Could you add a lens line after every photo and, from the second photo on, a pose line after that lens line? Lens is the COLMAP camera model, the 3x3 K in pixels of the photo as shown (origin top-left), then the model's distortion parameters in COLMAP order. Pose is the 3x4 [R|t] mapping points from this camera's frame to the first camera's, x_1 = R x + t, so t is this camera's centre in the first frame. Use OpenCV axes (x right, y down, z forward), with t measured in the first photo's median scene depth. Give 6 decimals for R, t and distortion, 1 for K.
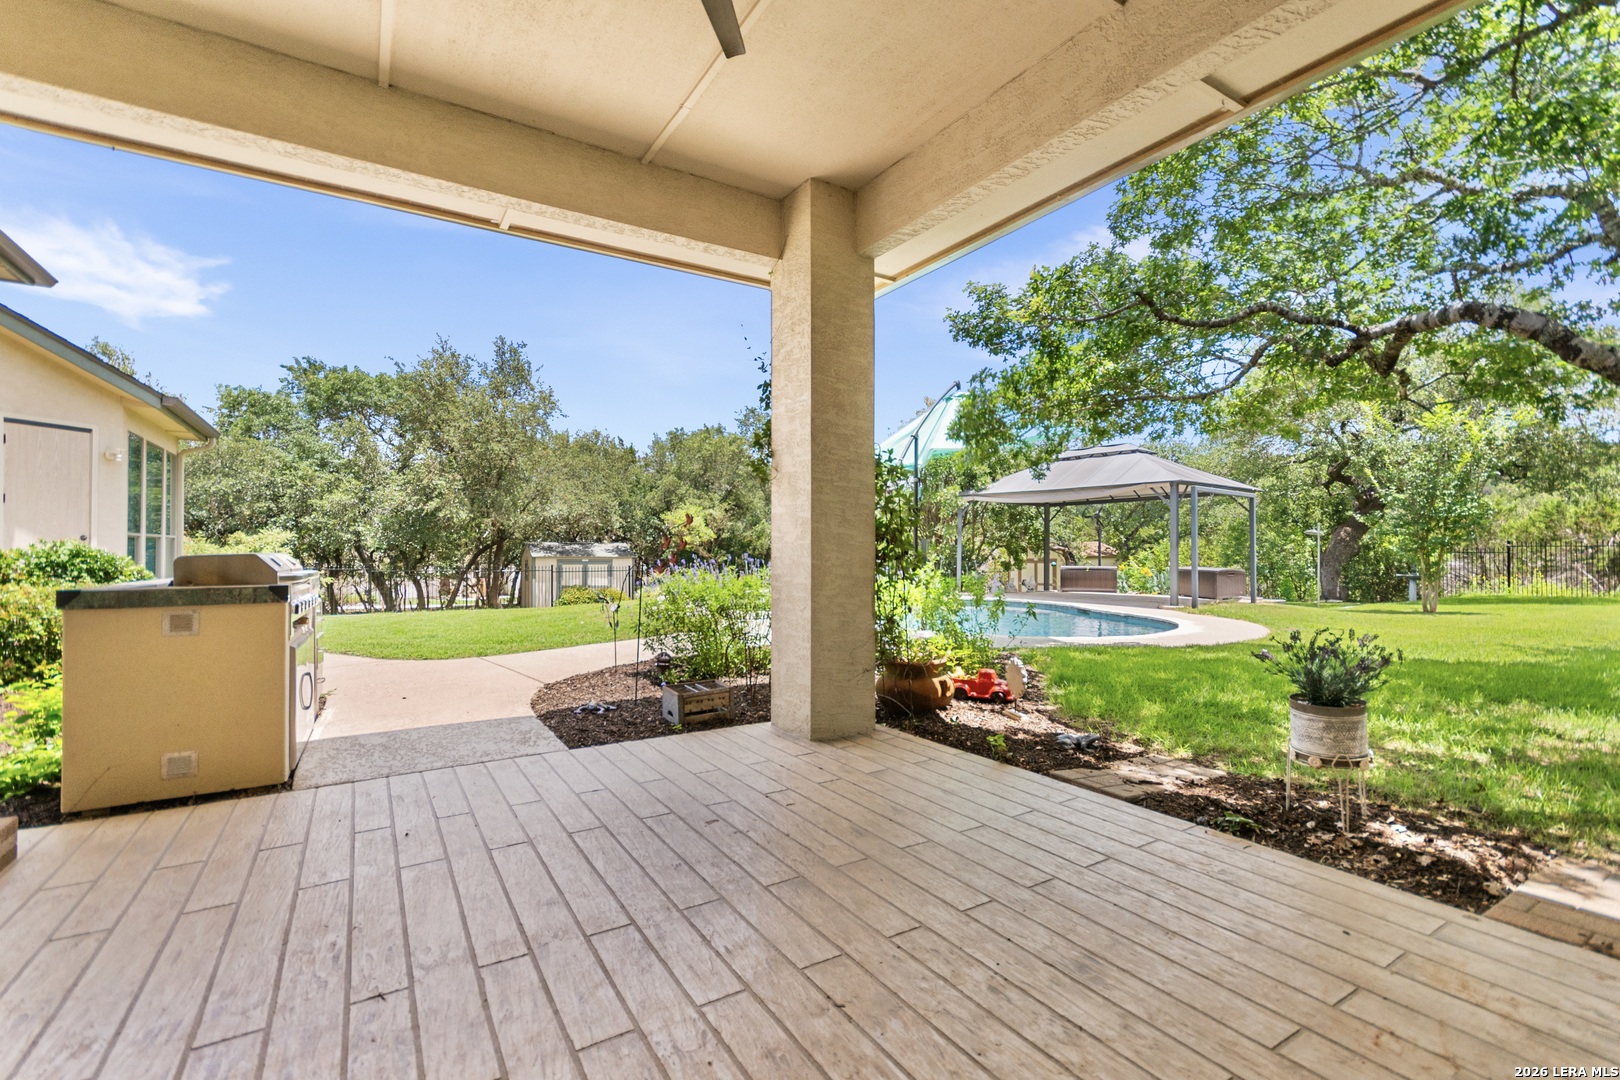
lens RADIAL K [[727.8, 0, 810.0], [0, 727.8, 540.0], [0, 0, 1]] dist [0.007355, -0.005176]
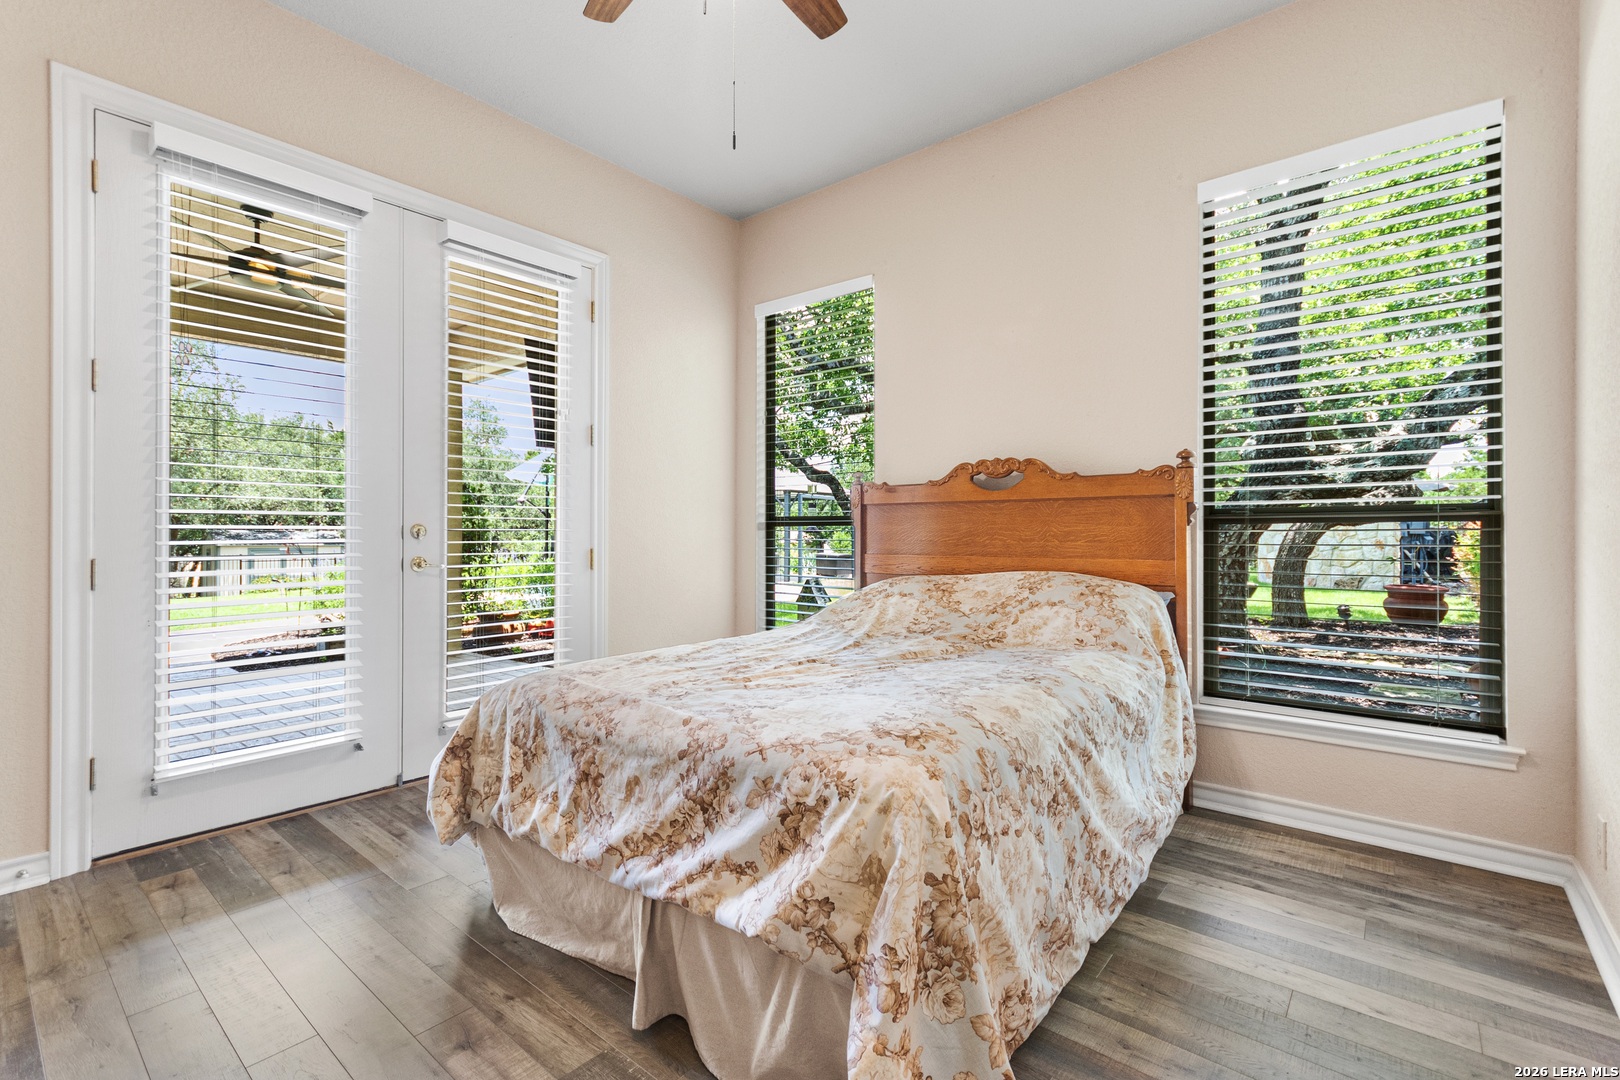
lens RADIAL K [[727.8, 0, 810.0], [0, 727.8, 540.0], [0, 0, 1]] dist [0.007355, -0.005176]
pose [[0.950803, -0.001077, 0.309795, 0.054241], [-0.004227, 0.999856, 0.016448, -0.004463], [-0.309768, -0.016948, 0.950661, -0.130414]]
